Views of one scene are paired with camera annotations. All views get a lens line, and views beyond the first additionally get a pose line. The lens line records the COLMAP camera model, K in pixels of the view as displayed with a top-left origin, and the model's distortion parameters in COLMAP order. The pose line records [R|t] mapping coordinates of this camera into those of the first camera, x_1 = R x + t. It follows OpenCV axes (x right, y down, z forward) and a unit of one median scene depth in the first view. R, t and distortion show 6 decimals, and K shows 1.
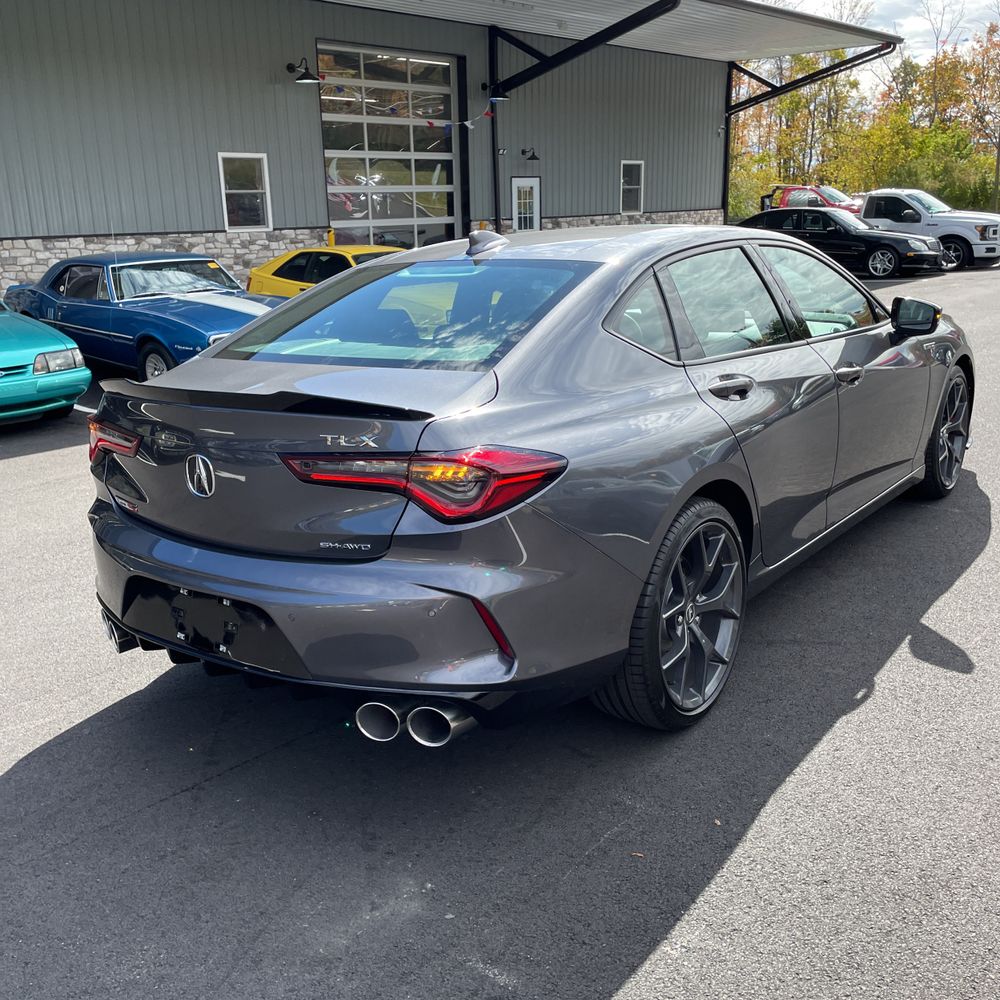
lens RADIAL K [[1024.1, 0, 502.2], [0, 1024.1, 502.4], [0, 0, 1]] dist [0.028556, 0.000000]
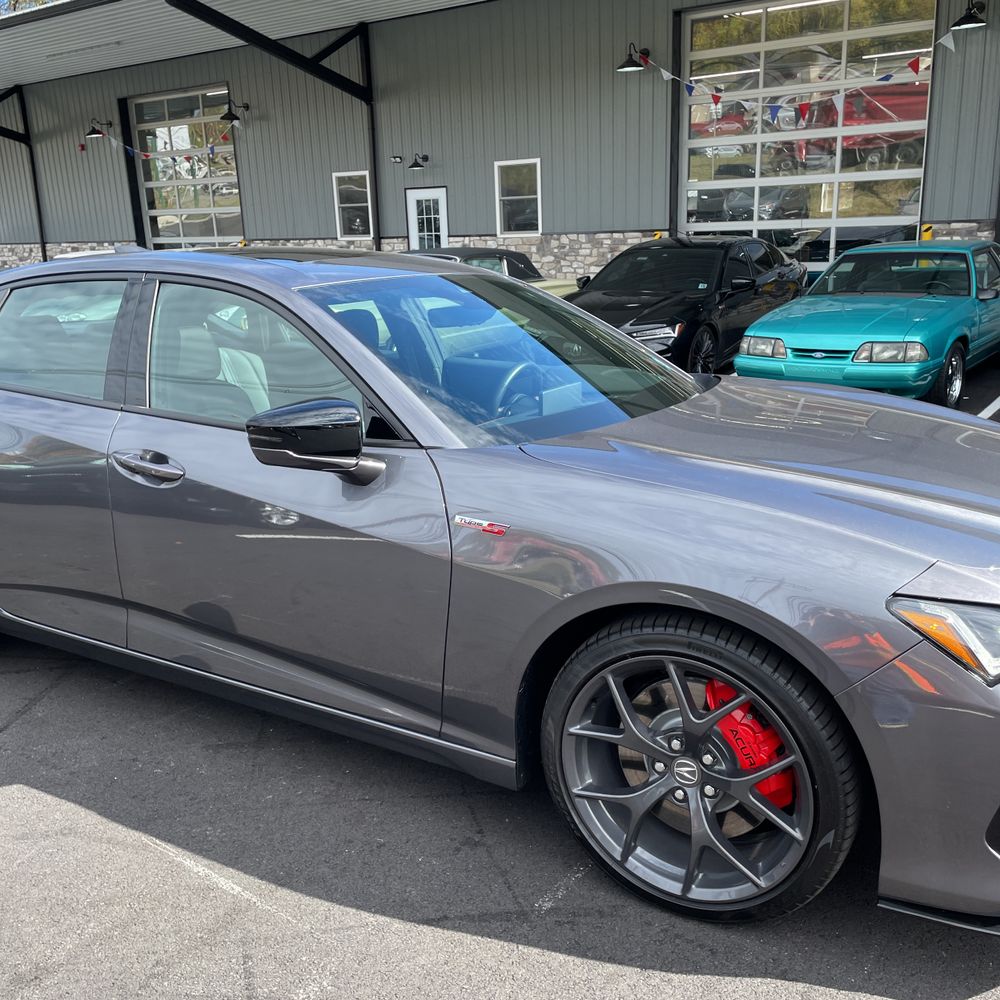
lens RADIAL K [[1024.1, 0, 473.5], [0, 1024.1, 497.9], [0, 0, 1]] dist [0.028556, 0.000000]
pose [[0.096387, 0.276789, -0.956084, 0.281320], [-0.239418, 0.938802, 0.247649, -0.090021], [0.966120, 0.205033, 0.156757, 0.292808]]
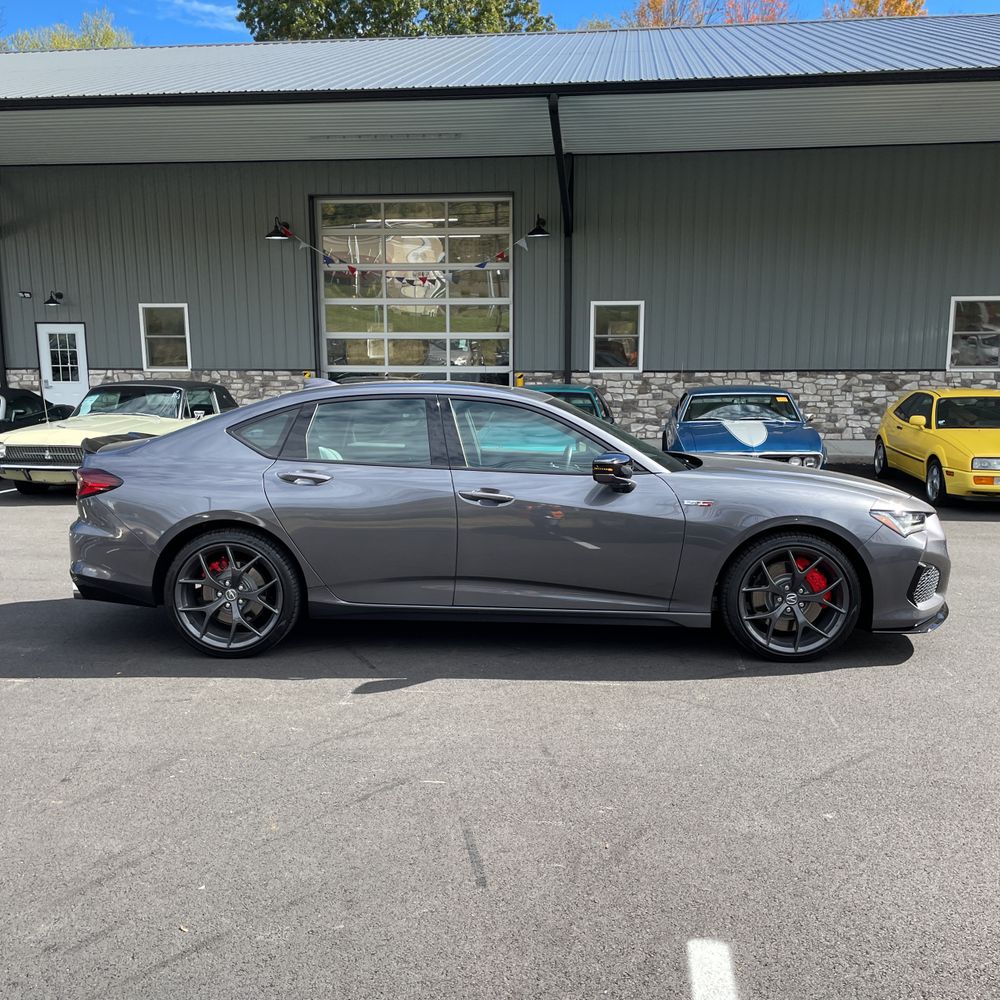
lens RADIAL K [[1024.1, 0, 495.8], [0, 1024.1, 504.6], [0, 0, 1]] dist [0.028556, 0.000000]
pose [[0.571979, 0.142925, -0.807720, 0.377327], [-0.235672, 0.971819, 0.005073, -0.032666], [0.785683, 0.187456, 0.589544, 0.057307]]
